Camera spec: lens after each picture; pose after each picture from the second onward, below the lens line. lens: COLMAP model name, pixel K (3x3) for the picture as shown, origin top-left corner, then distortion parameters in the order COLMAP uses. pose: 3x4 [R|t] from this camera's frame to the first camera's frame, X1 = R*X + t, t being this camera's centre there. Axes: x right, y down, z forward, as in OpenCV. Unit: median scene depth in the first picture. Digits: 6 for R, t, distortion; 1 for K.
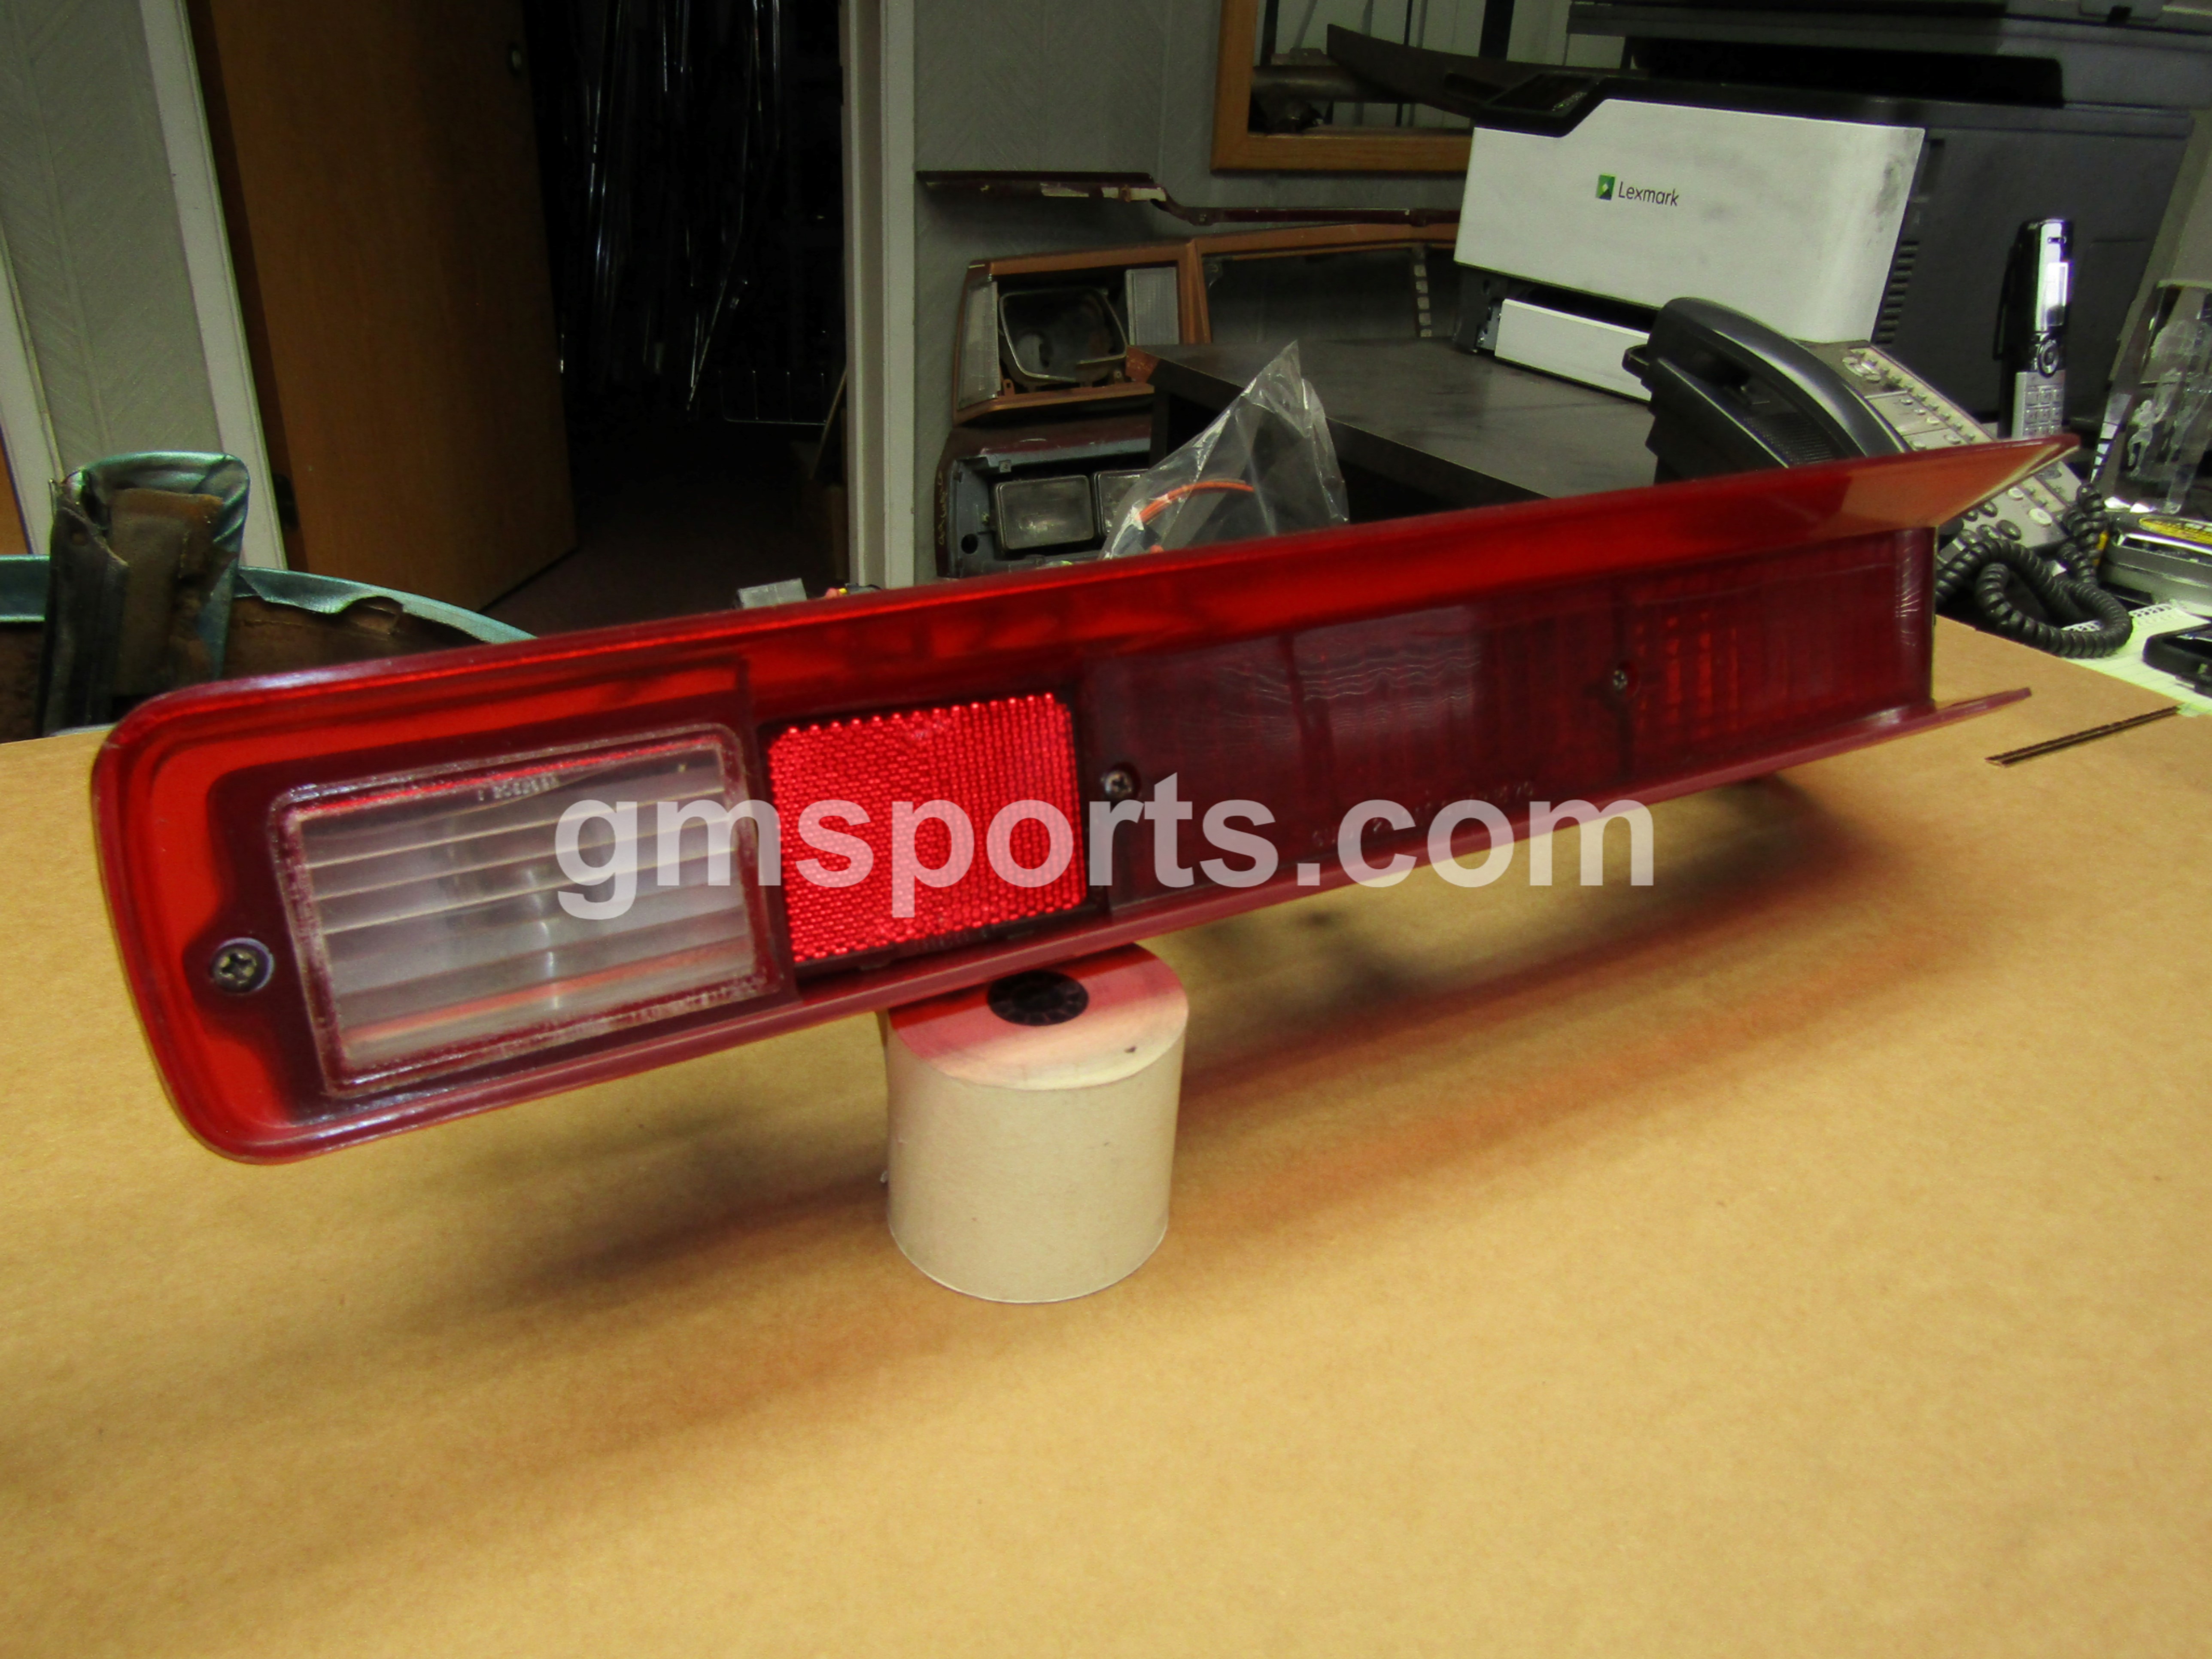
lens RADIAL K [[1559.3, 0, 1106.0], [0, 1559.3, 829.5], [0, 0, 1]] dist [-0.014967, 0.003450]
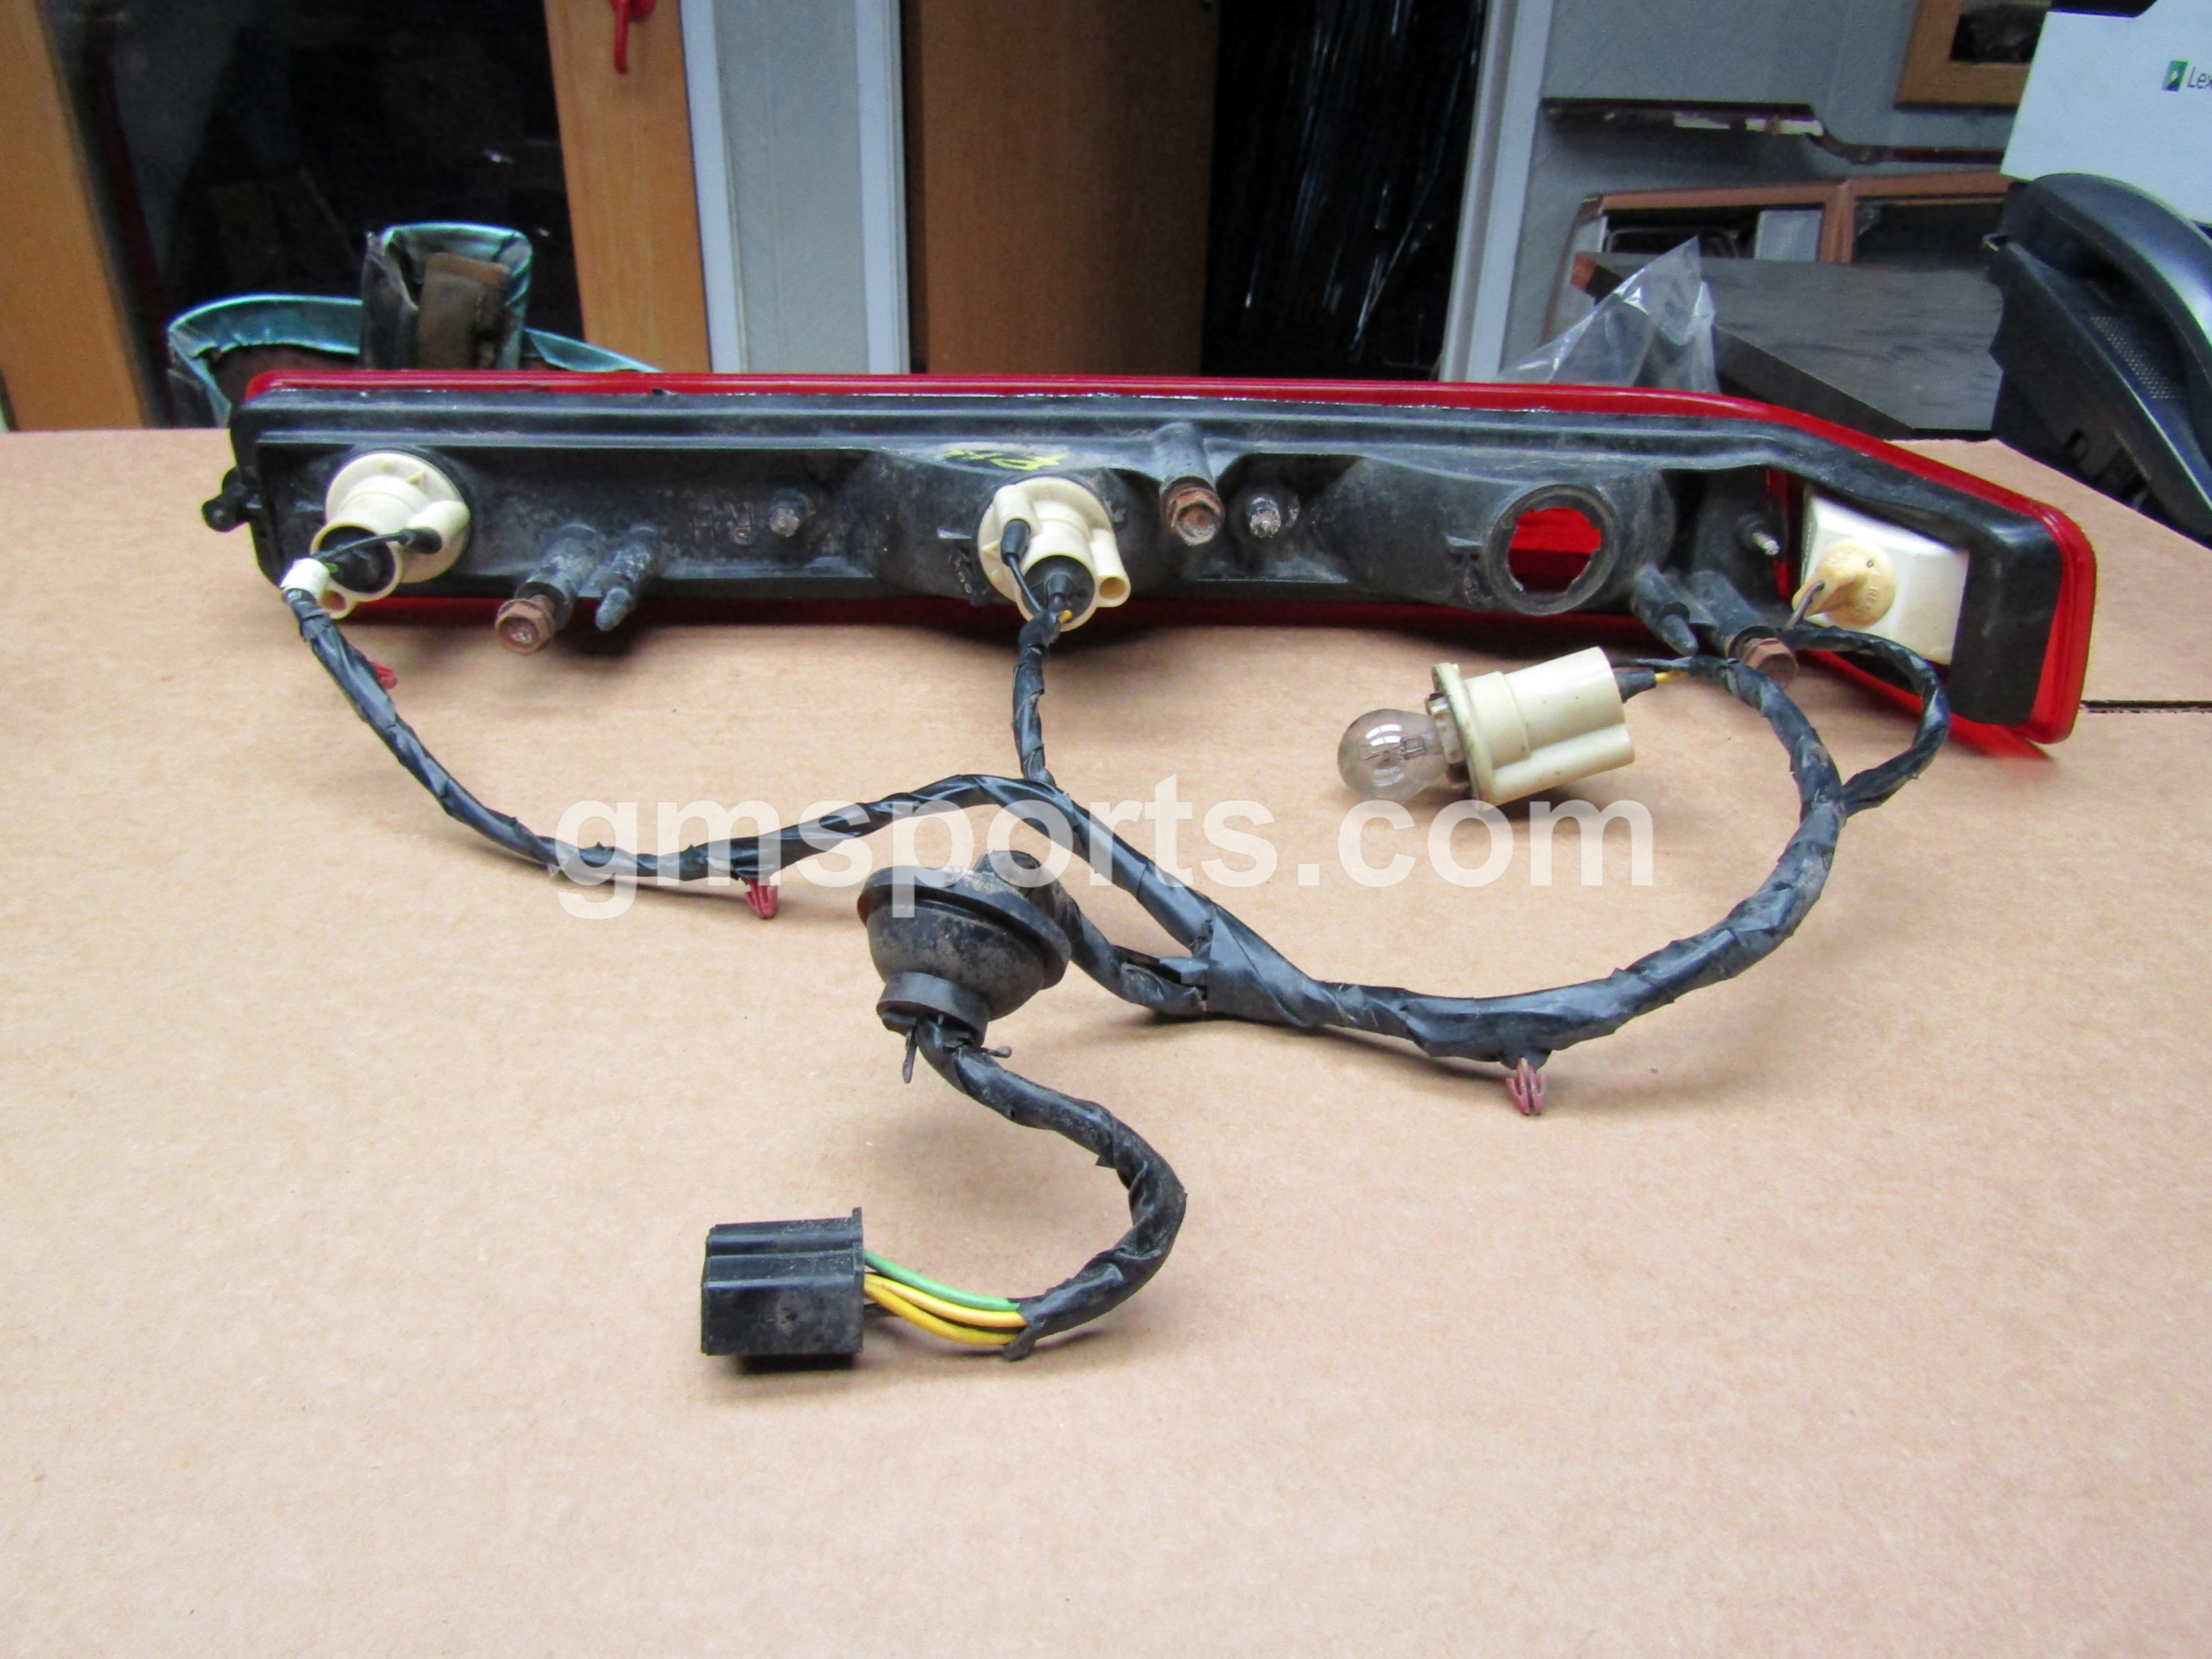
lens RADIAL K [[1554.3, 0, 1119.8], [0, 1554.3, 832.6], [0, 0, 1]] dist [-0.012420, 0.005687]
pose [[0.895463, 0.193894, -0.400688, 0.115889], [-0.185659, 0.980799, 0.059699, 0.016374], [0.404570, 0.020933, 0.914267, 0.020019]]
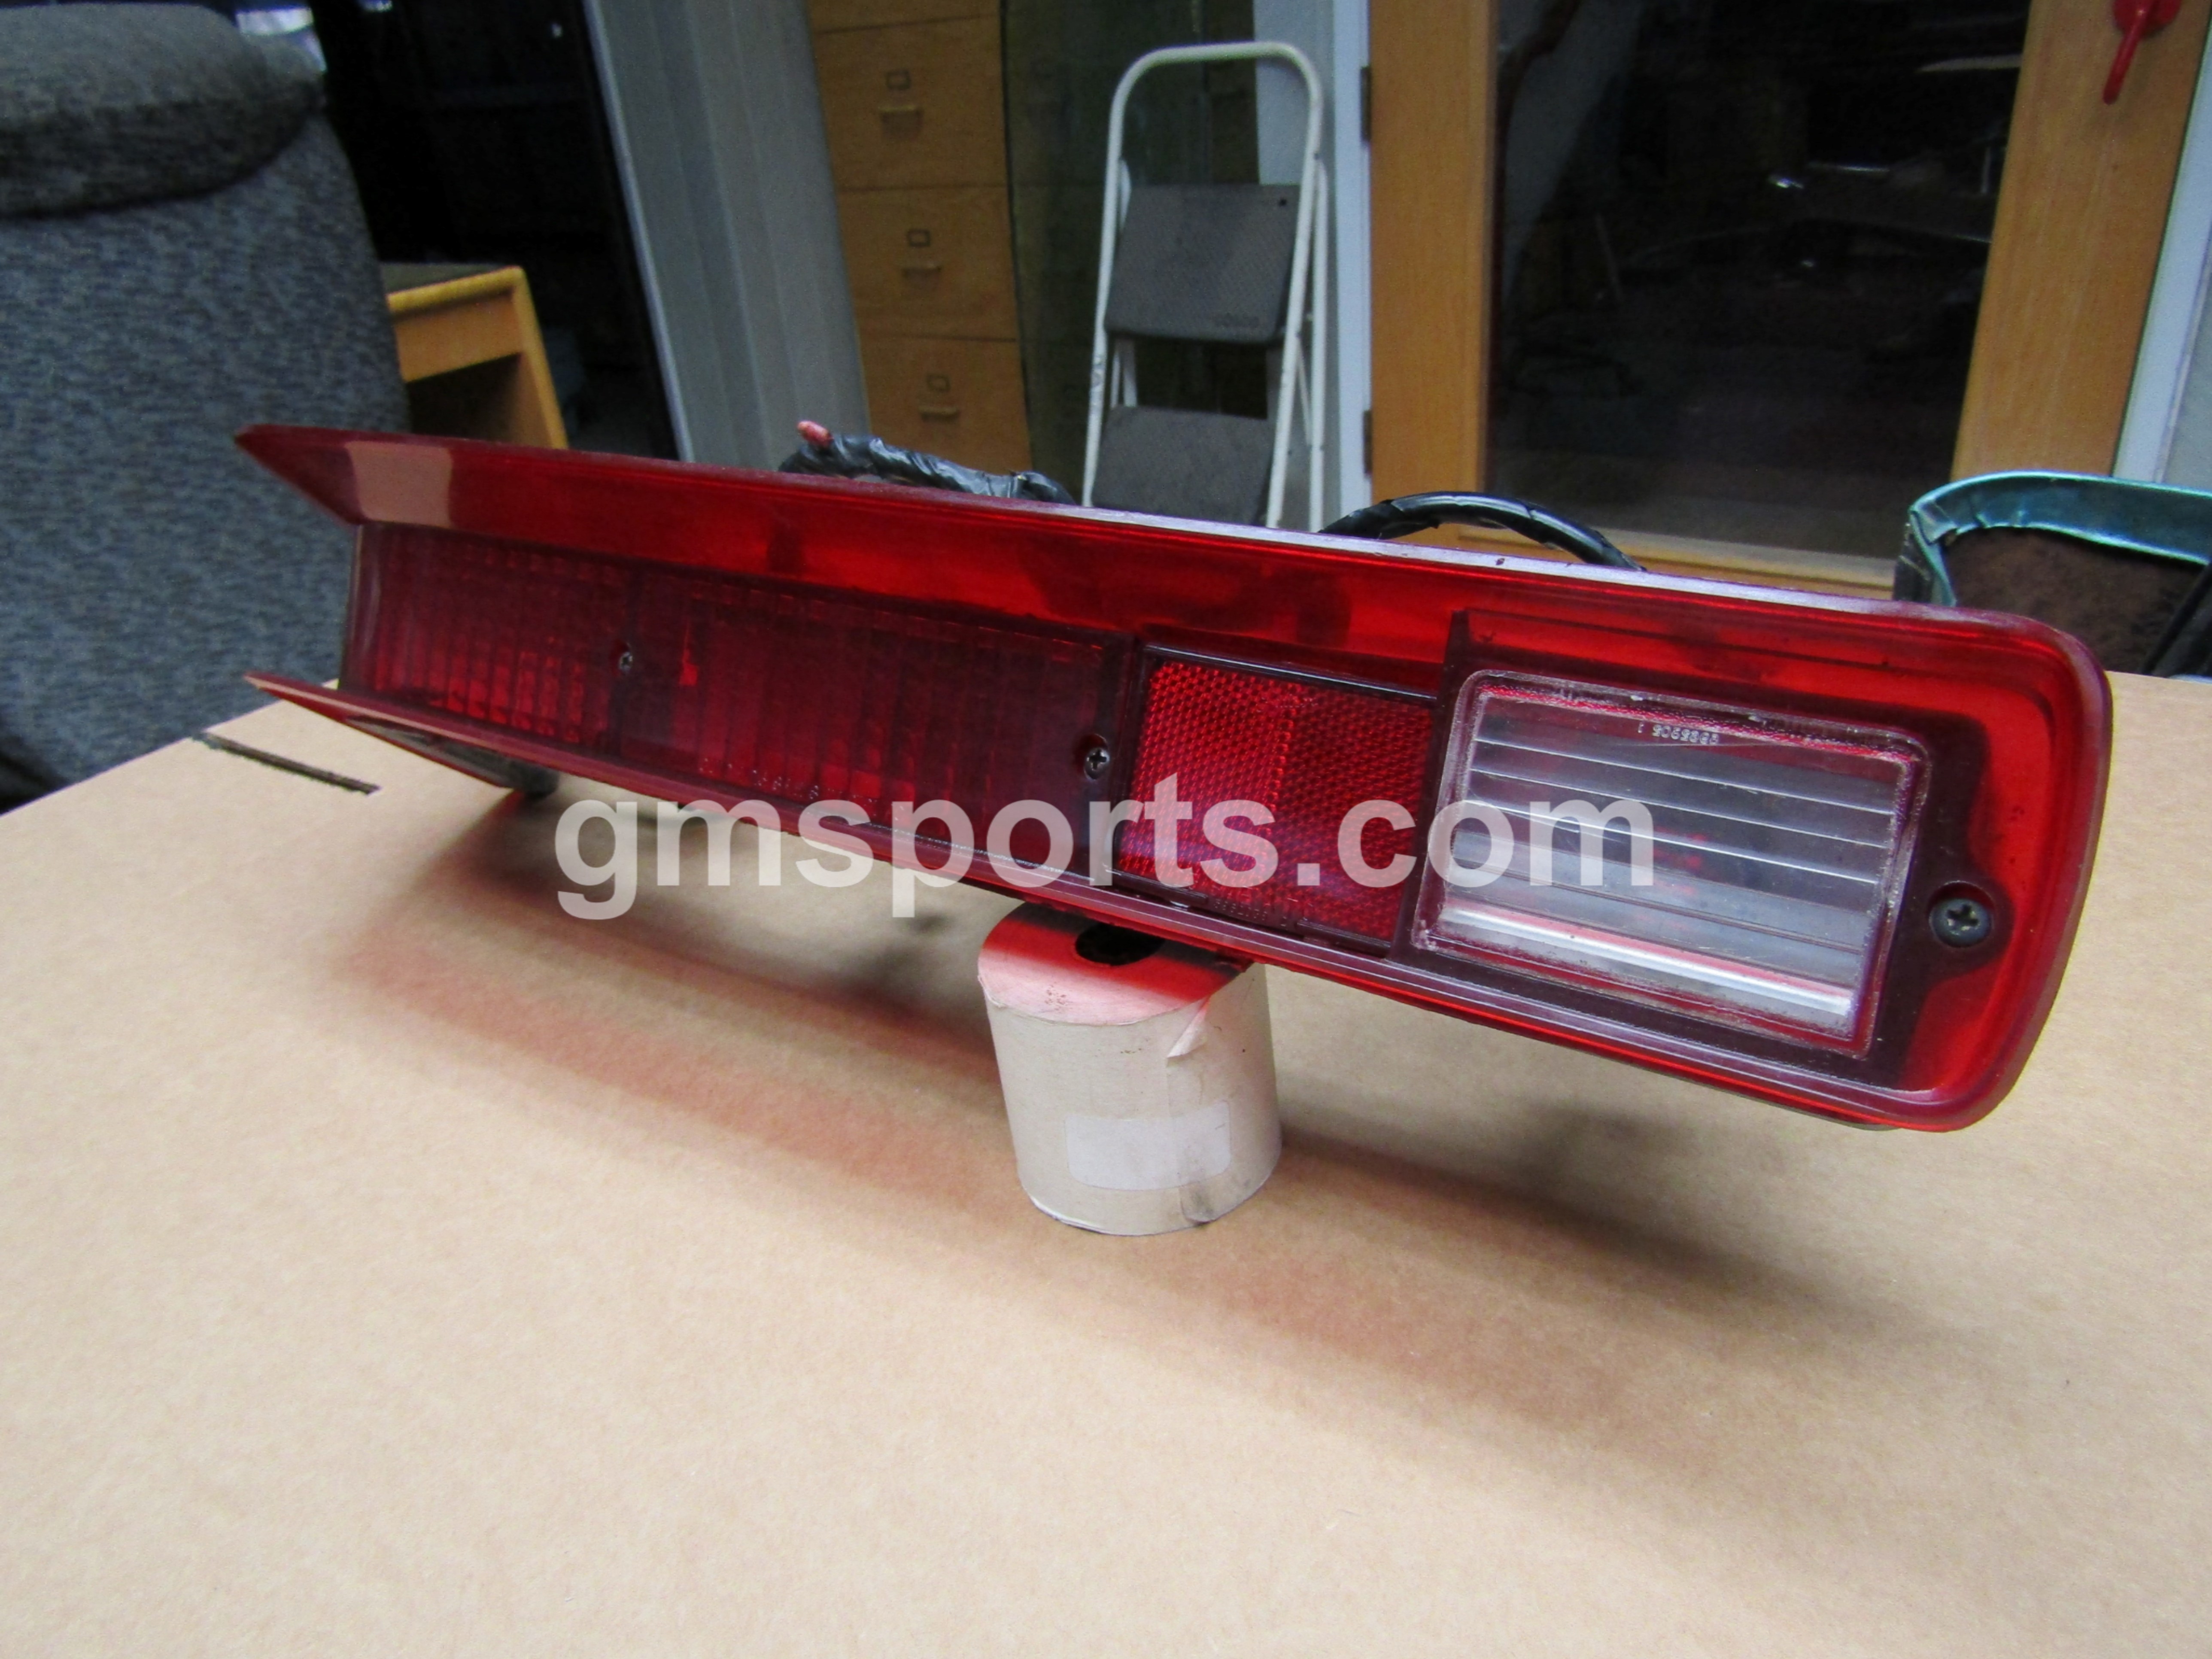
lens RADIAL K [[1575.7, 0, 1137.6], [0, 1575.7, 841.5], [0, 0, 1]] dist [-0.000994, 0.000384]
pose [[0.423795, 0.345543, -0.837256, -0.021801], [-0.317562, 0.922379, 0.219933, 0.005147], [0.848264, 0.172675, 0.500631, -0.005320]]
